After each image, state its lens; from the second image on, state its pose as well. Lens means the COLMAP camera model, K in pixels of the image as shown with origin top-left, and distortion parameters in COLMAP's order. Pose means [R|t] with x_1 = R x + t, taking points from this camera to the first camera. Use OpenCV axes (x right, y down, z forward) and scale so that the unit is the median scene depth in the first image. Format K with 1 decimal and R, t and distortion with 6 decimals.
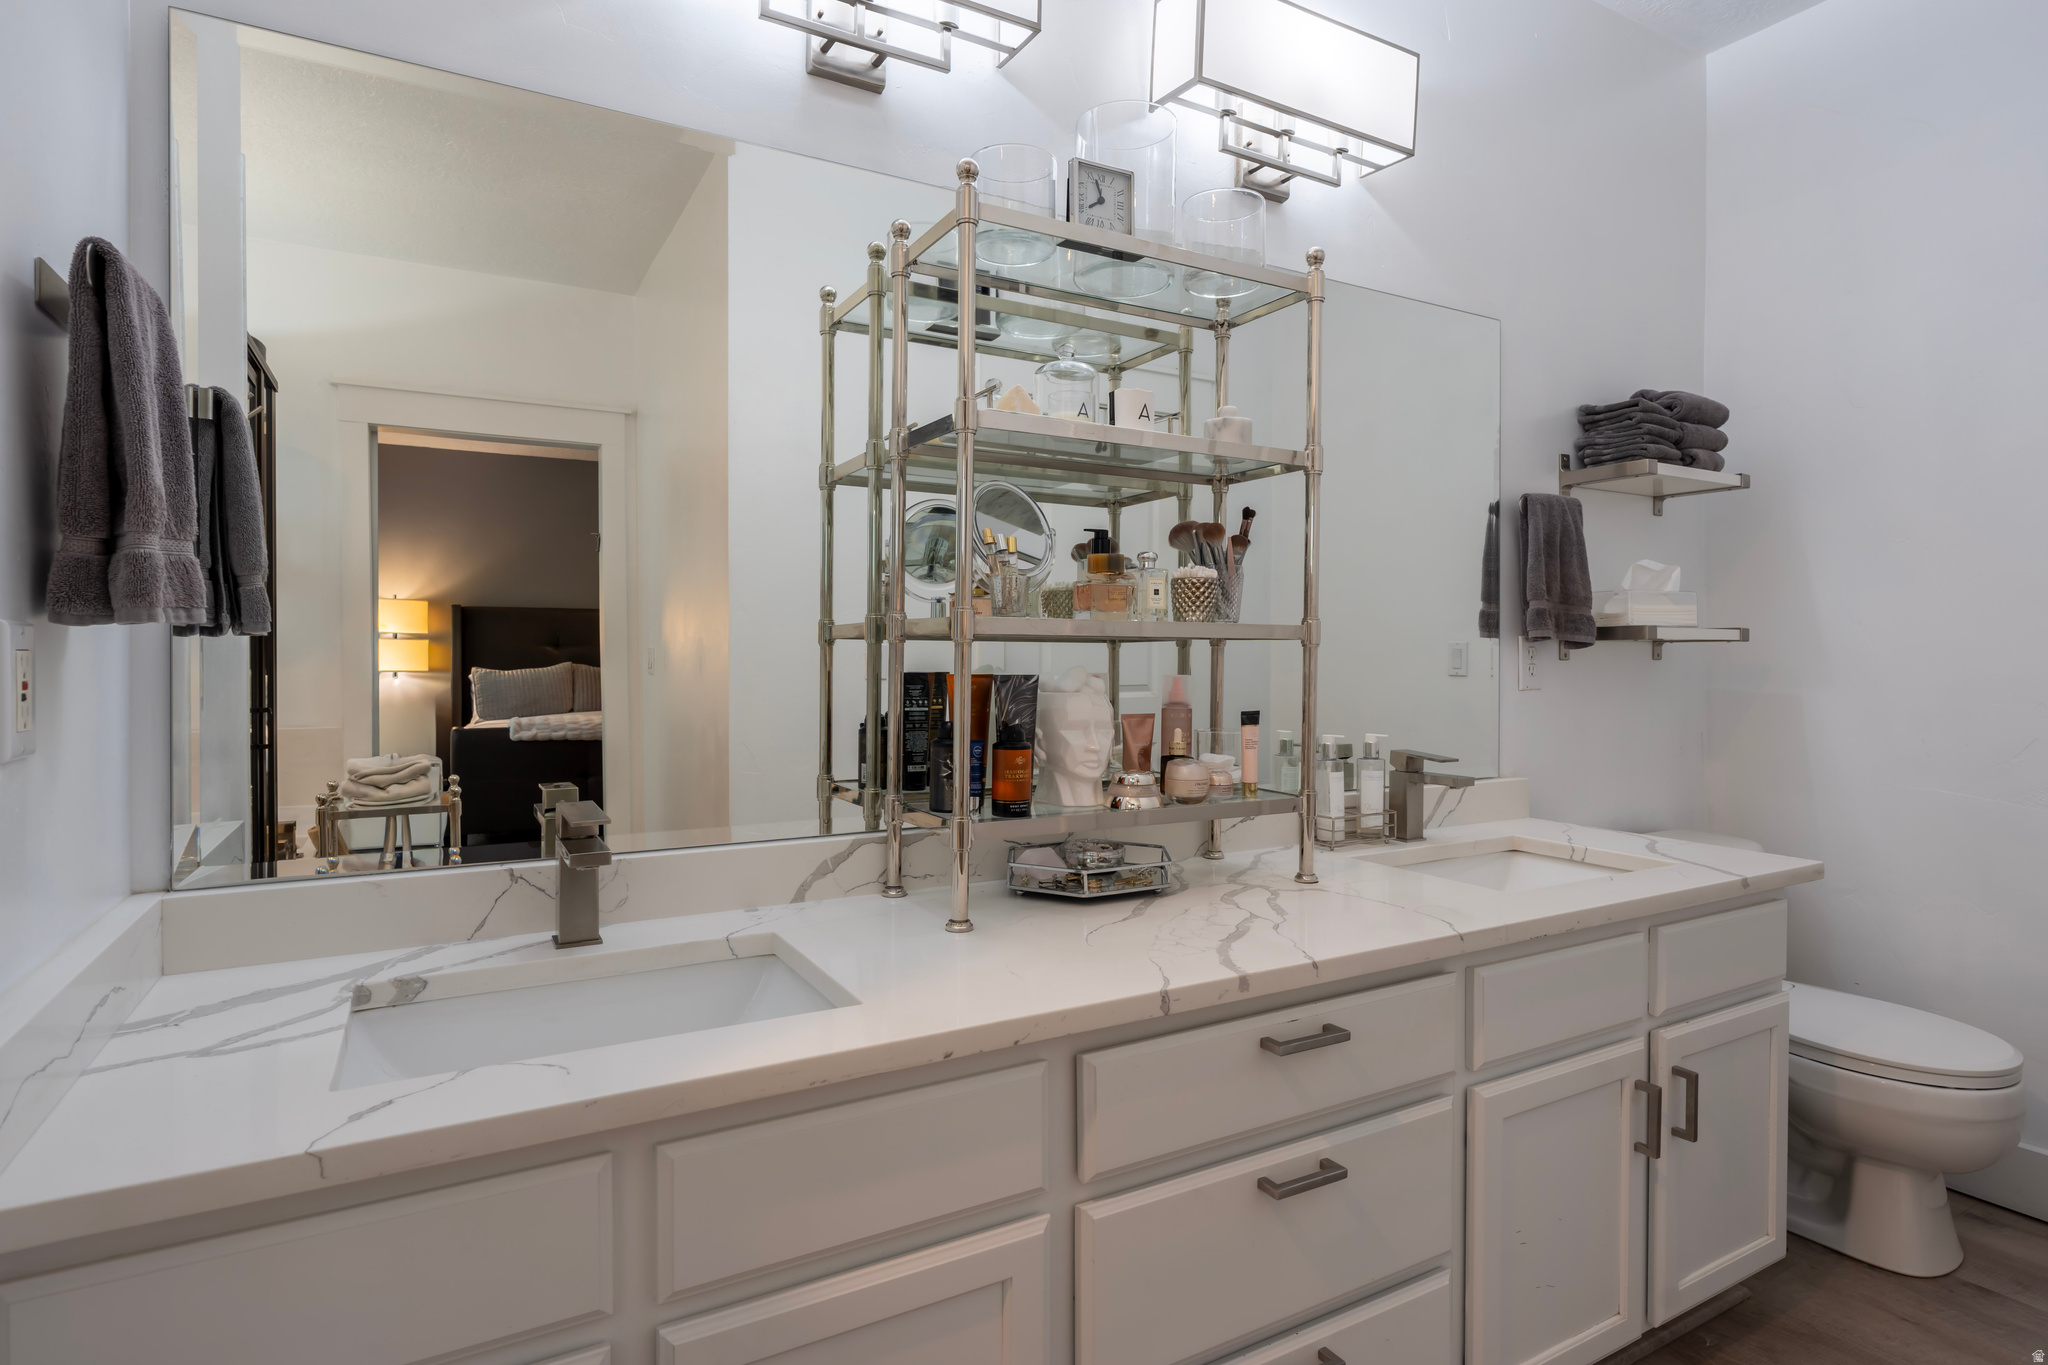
lens RADIAL K [[1056.5, 0, 1069.6], [0, 1056.5, 647.9], [0, 0, 1]] dist [0.000040, 0.001034]
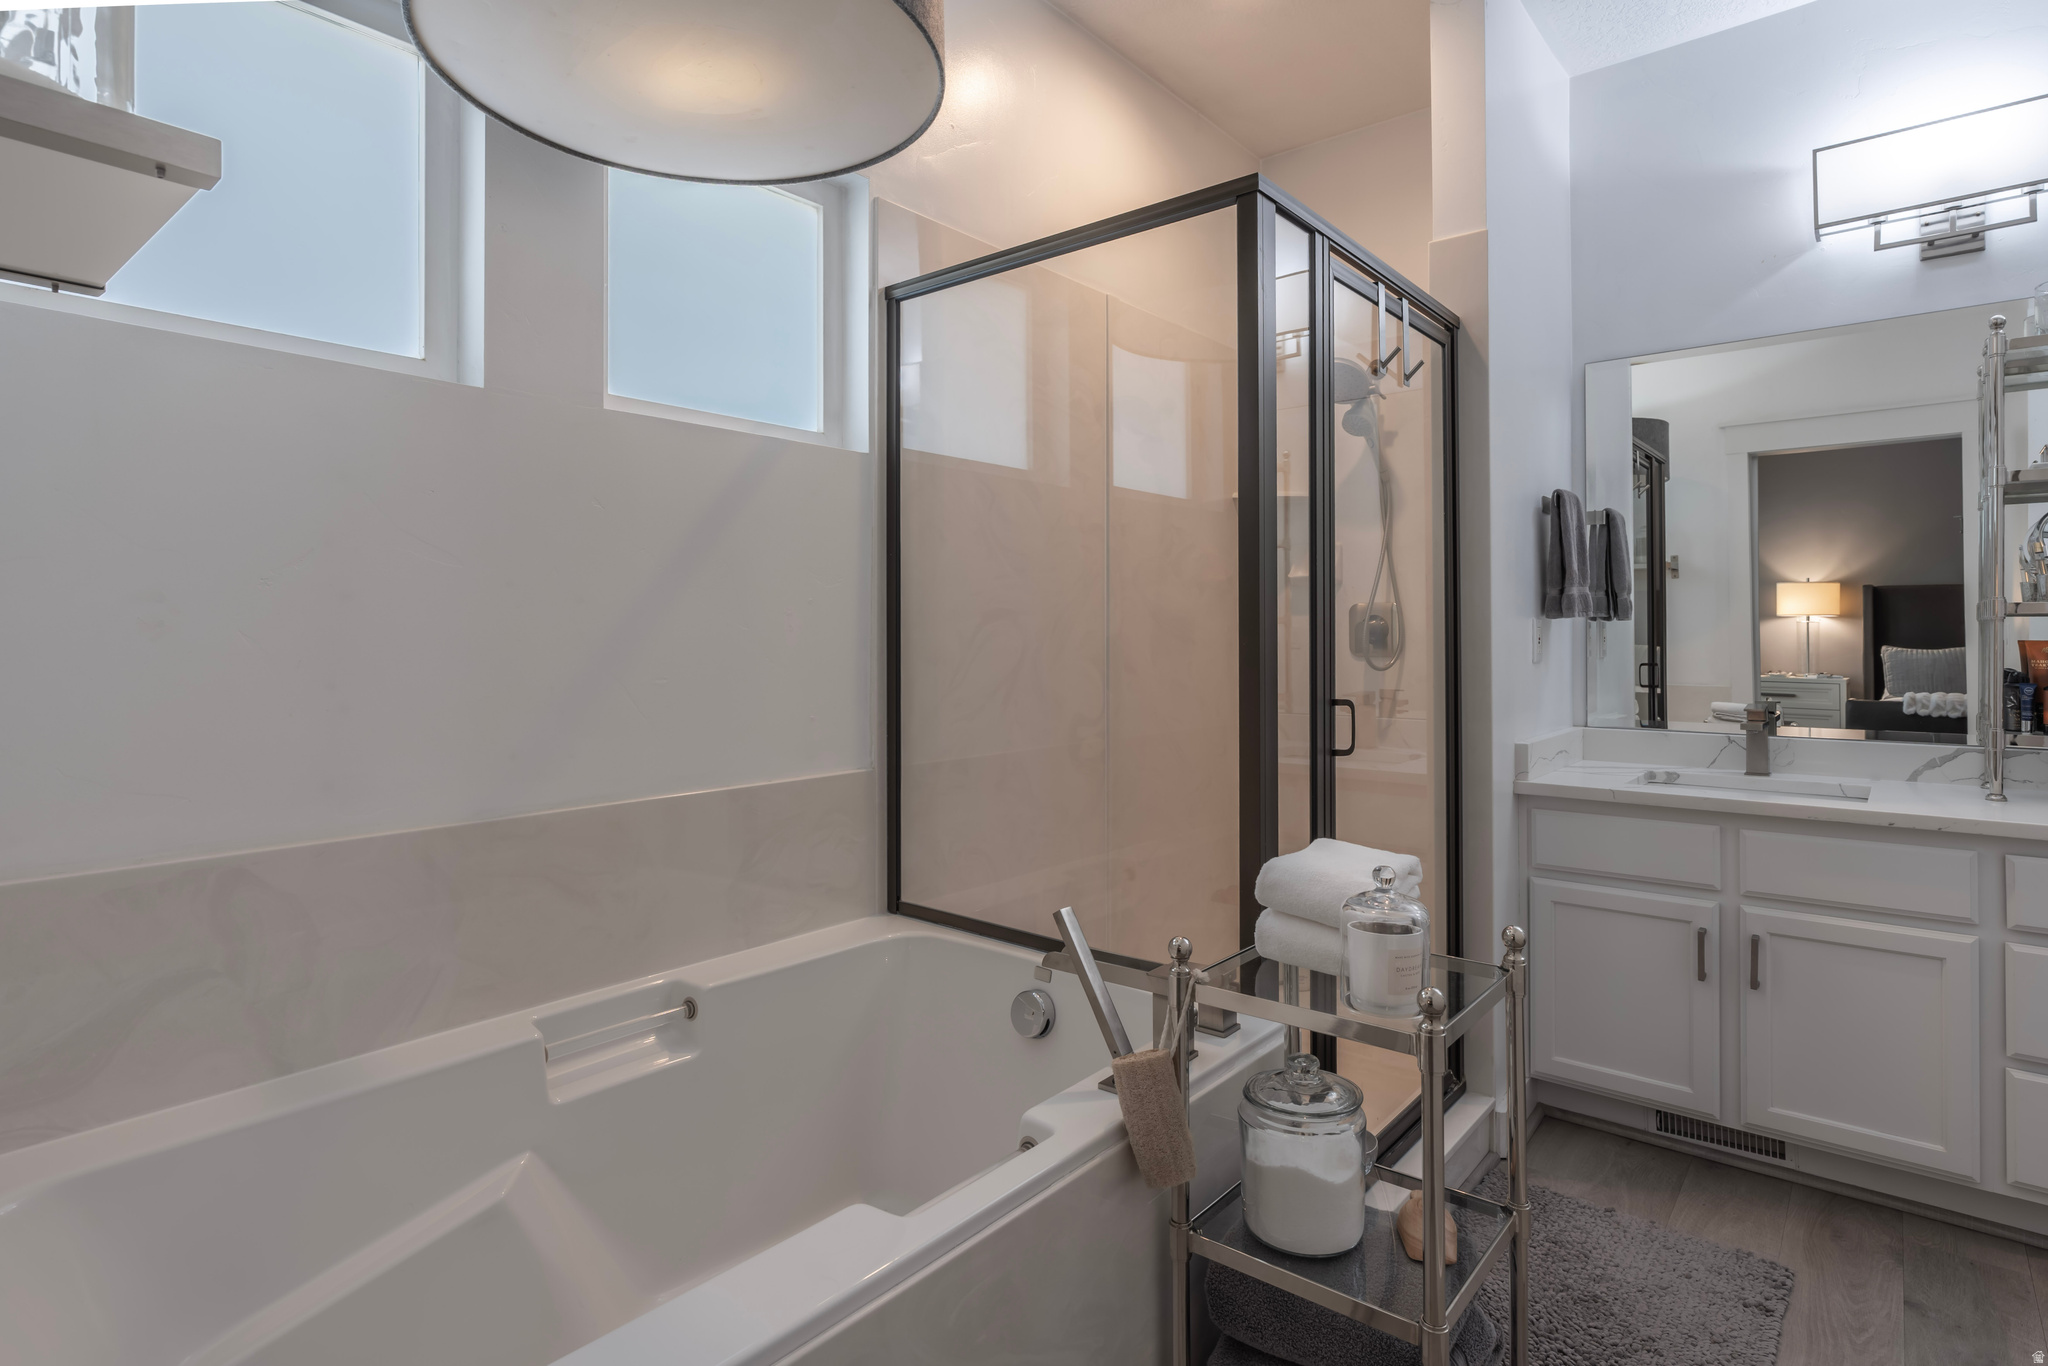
lens RADIAL K [[1056.5, 0, 1069.6], [0, 1056.5, 648.4], [0, 0, 1]] dist [0.000040, 0.001034]
pose [[0.360484, 0.010597, -0.932705, 1.008082], [0.007892, 0.999865, 0.014410, 0.005244], [0.932732, -0.012556, 0.360352, -1.004694]]
